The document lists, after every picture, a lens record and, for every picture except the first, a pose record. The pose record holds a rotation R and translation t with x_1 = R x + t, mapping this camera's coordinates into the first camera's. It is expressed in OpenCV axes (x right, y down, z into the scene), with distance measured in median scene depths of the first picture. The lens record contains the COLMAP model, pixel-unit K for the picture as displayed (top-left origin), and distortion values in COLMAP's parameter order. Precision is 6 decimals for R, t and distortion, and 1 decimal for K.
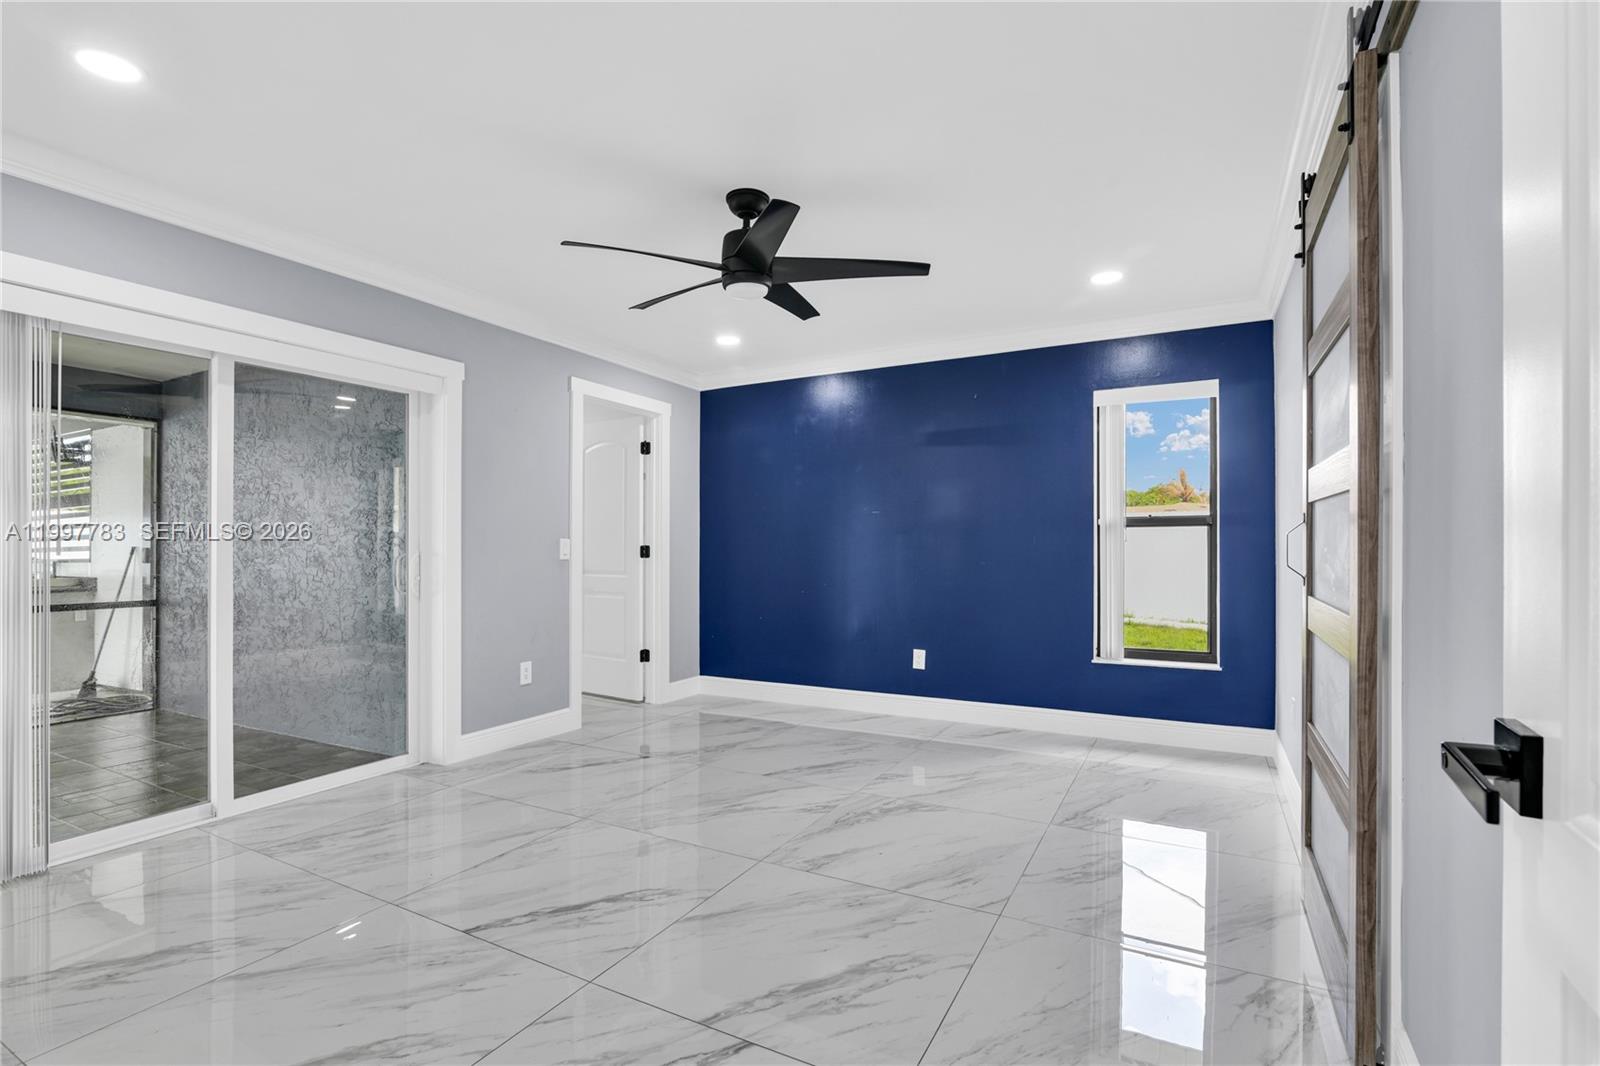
lens RADIAL K [[750.1, 0, 795.0], [0, 750.1, 535.2], [0, 0, 1]] dist [-0.015275, 0.000430]
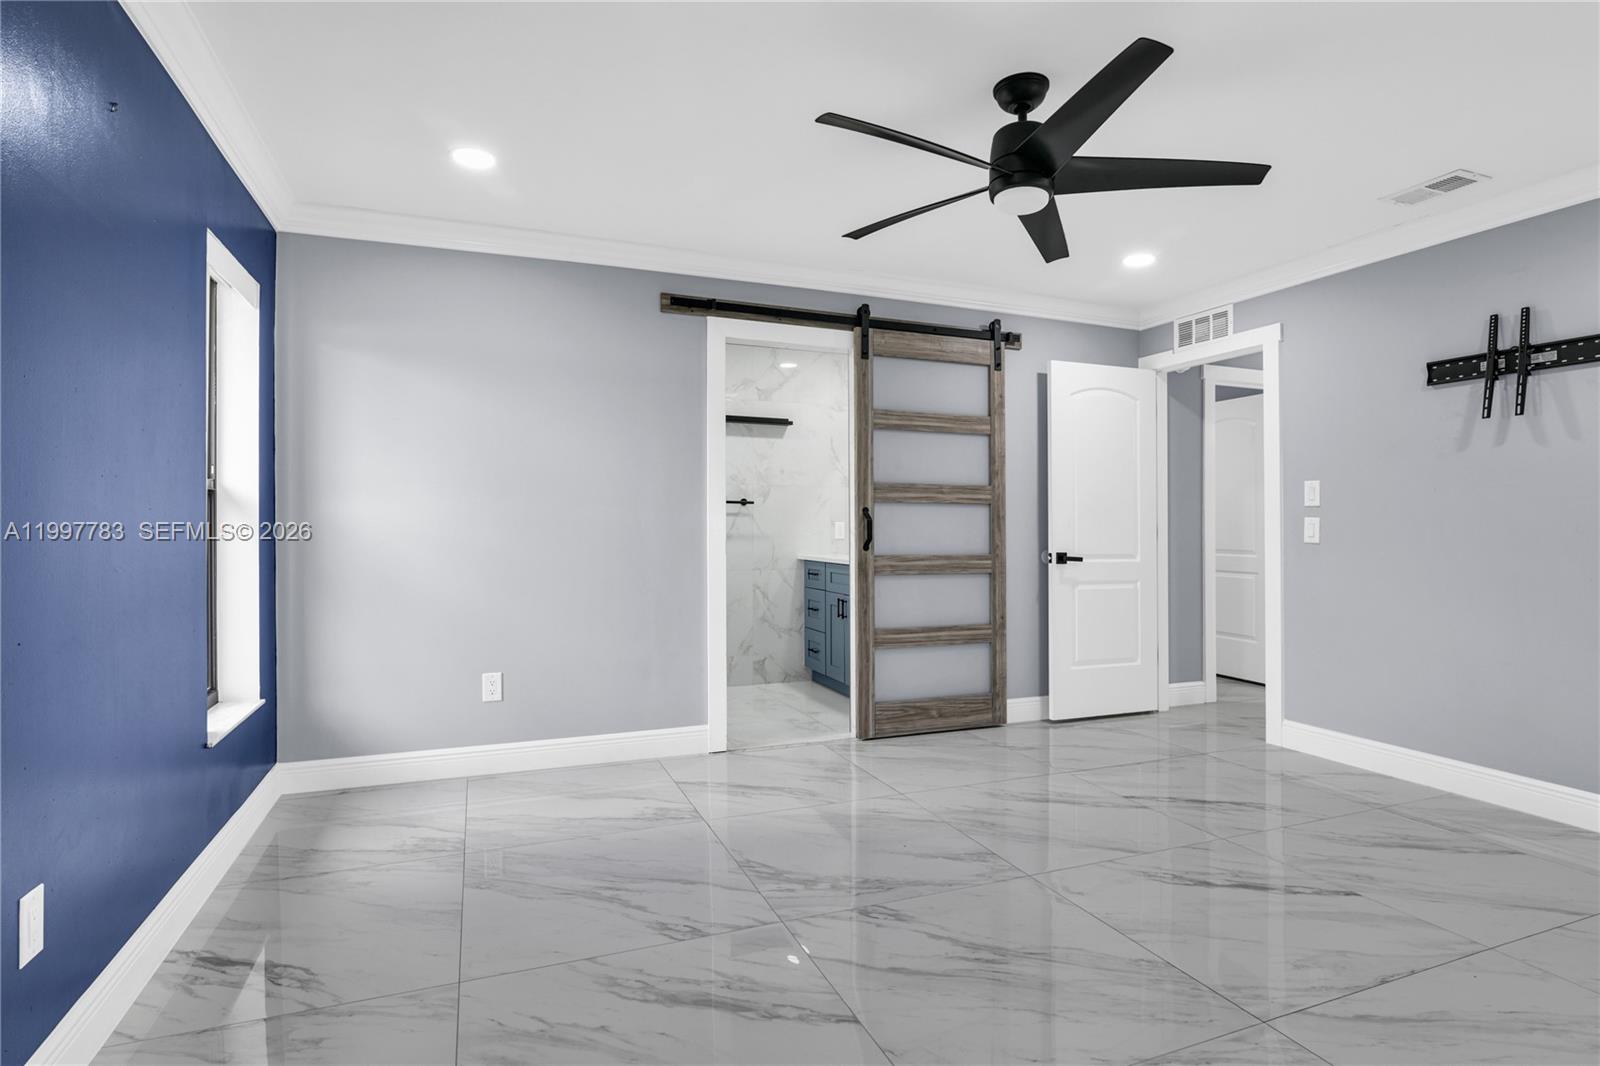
lens RADIAL K [[815.5, 0, 793.7], [0, 815.5, 529.9], [0, 0, 1]] dist [-0.003290, -0.000686]
pose [[-0.766086, -0.003272, 0.642729, -0.385150], [-0.011923, 0.999887, -0.009122, 0.026094], [-0.642627, -0.014652, -0.766039, 1.632117]]
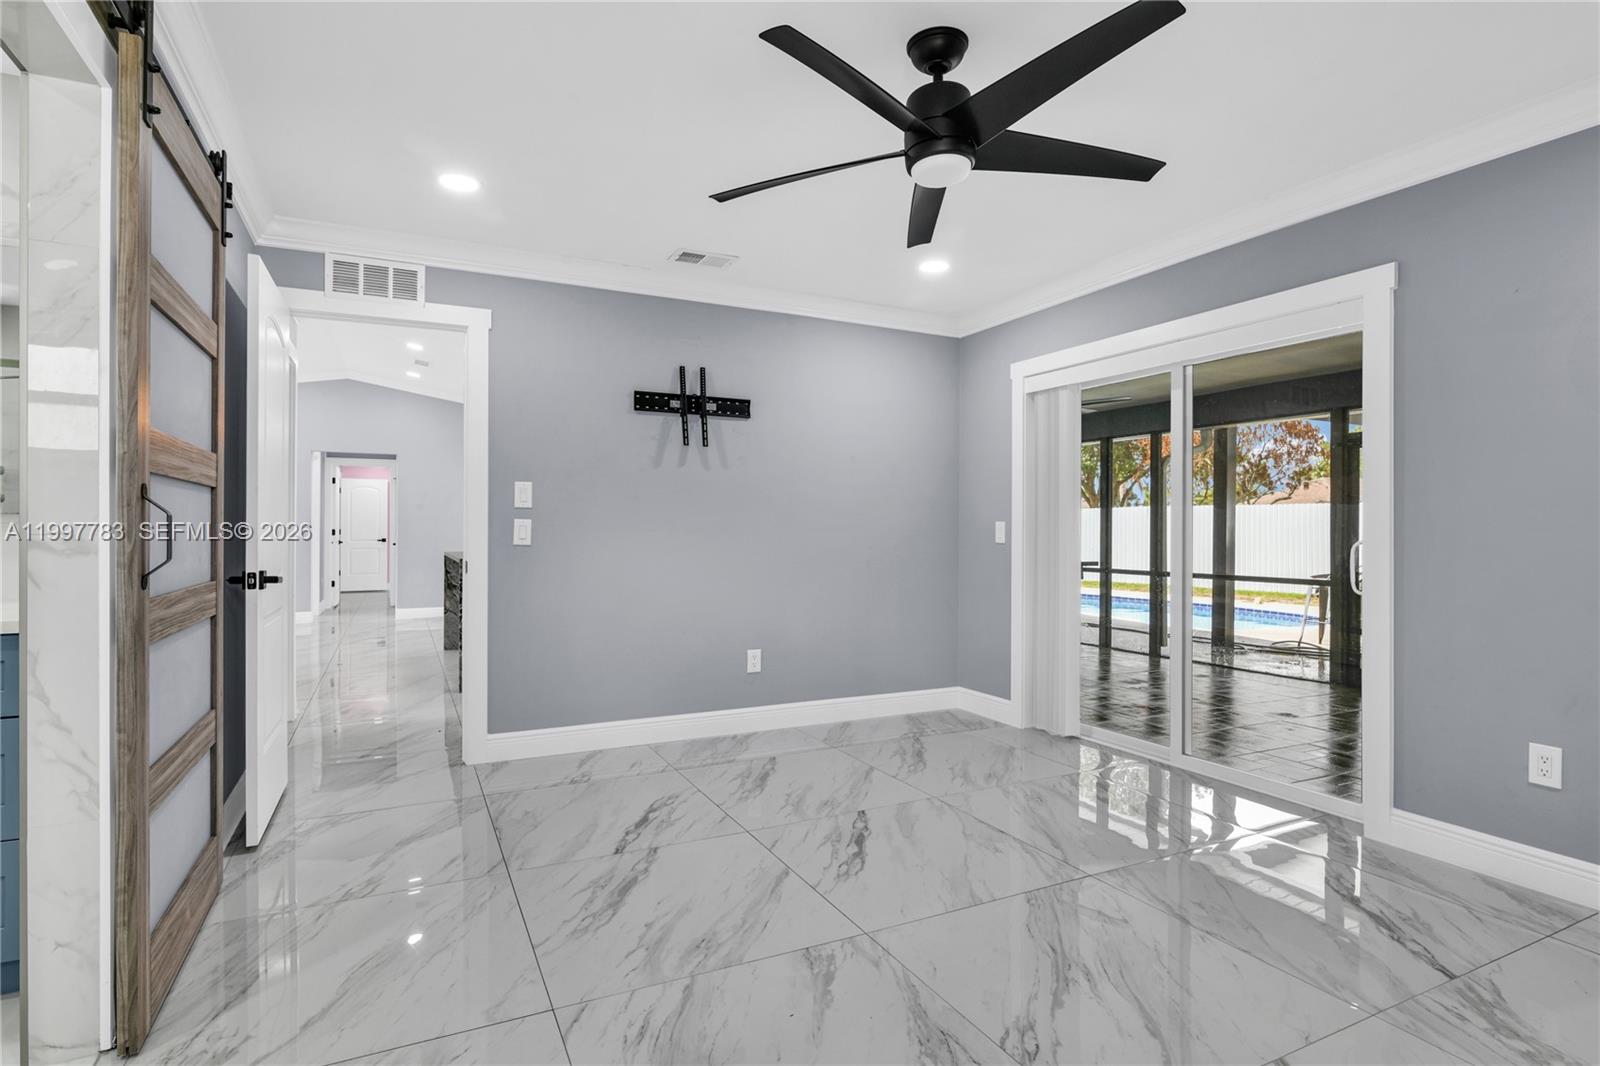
lens RADIAL K [[815.5, 0, 793.7], [0, 815.5, 529.9], [0, 0, 1]] dist [-0.003290, -0.000686]
pose [[-0.580992, 0.000791, -0.813909, 0.580372], [0.012283, 0.999894, -0.007796, 0.016975], [0.813817, -0.014527, -0.580940, 1.210119]]
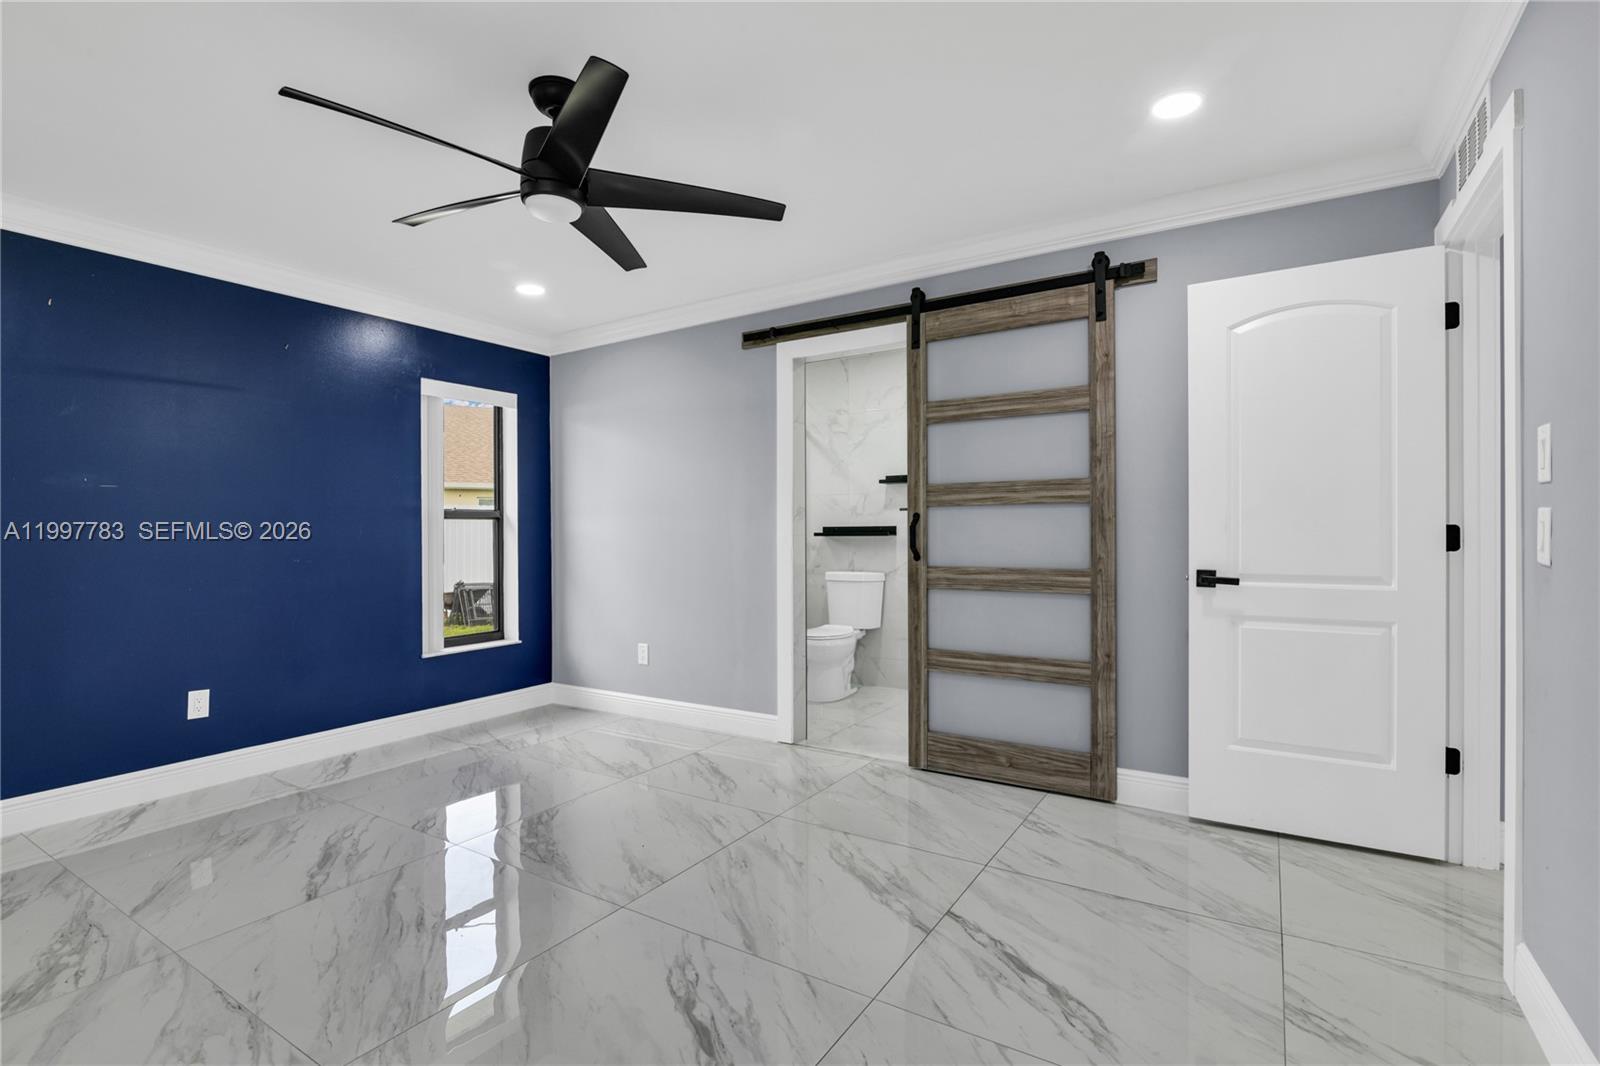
lens RADIAL K [[750.1, 0, 795.0], [0, 750.1, 535.2], [0, 0, 1]] dist [-0.015275, 0.000430]
pose [[0.071599, -0.005147, 0.997420, -0.740333], [-0.005703, 0.999968, 0.005569, 0.003741], [-0.997417, -0.006087, 0.071568, 0.626665]]
